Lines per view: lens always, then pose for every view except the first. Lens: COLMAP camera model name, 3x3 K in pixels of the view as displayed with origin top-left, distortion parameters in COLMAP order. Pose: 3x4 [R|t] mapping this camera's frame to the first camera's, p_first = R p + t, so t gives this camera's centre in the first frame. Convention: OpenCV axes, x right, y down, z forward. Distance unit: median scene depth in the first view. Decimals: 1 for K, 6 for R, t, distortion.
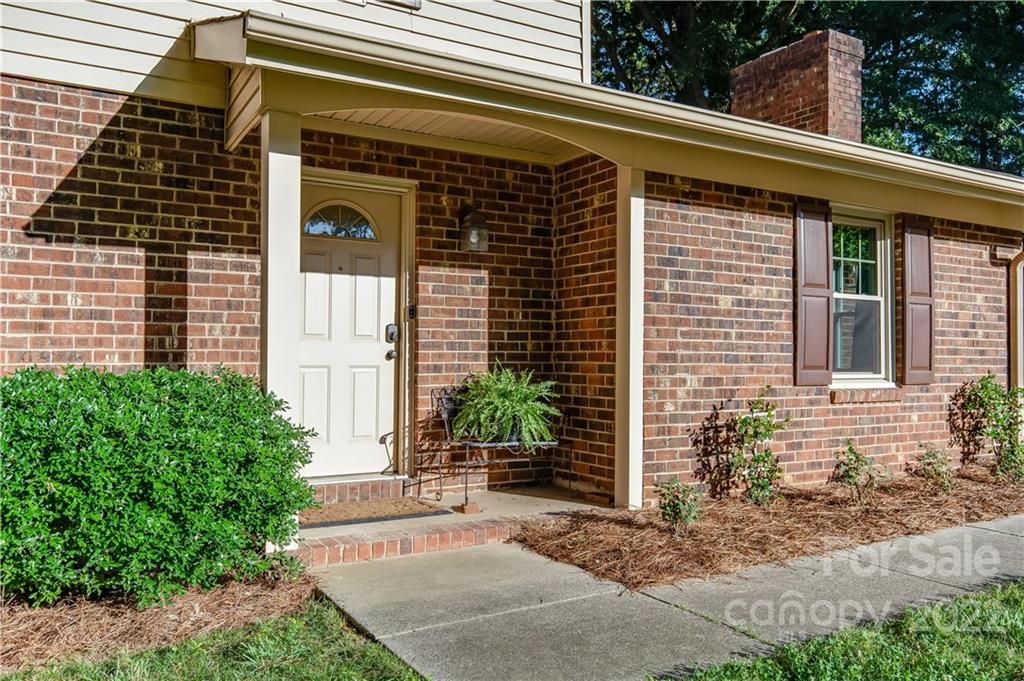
lens RADIAL K [[779.6, 0, 514.3], [0, 779.6, 327.3], [0, 0, 1]] dist [0.027315, 0.001720]
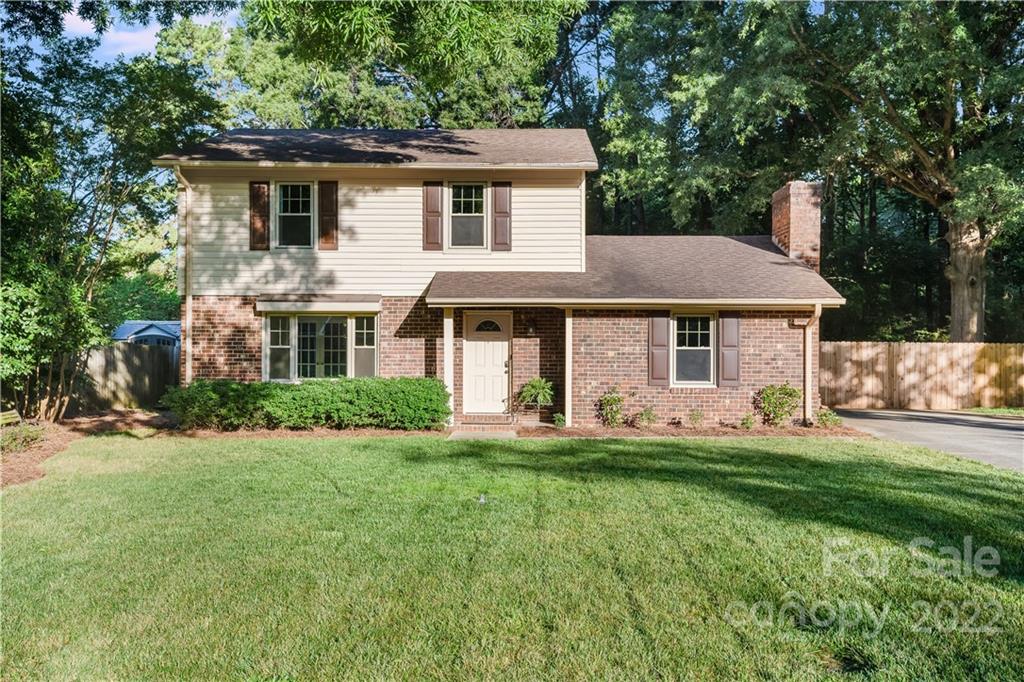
lens RADIAL K [[972.2, 0, 512.9], [0, 972.2, 320.0], [0, 0, 1]] dist [0.090160, 0.003413]
pose [[0.851456, -0.014389, -0.524229, 1.721282], [0.022714, 0.999697, 0.009452, -0.185708], [0.523934, -0.019955, 0.851525, -1.993402]]
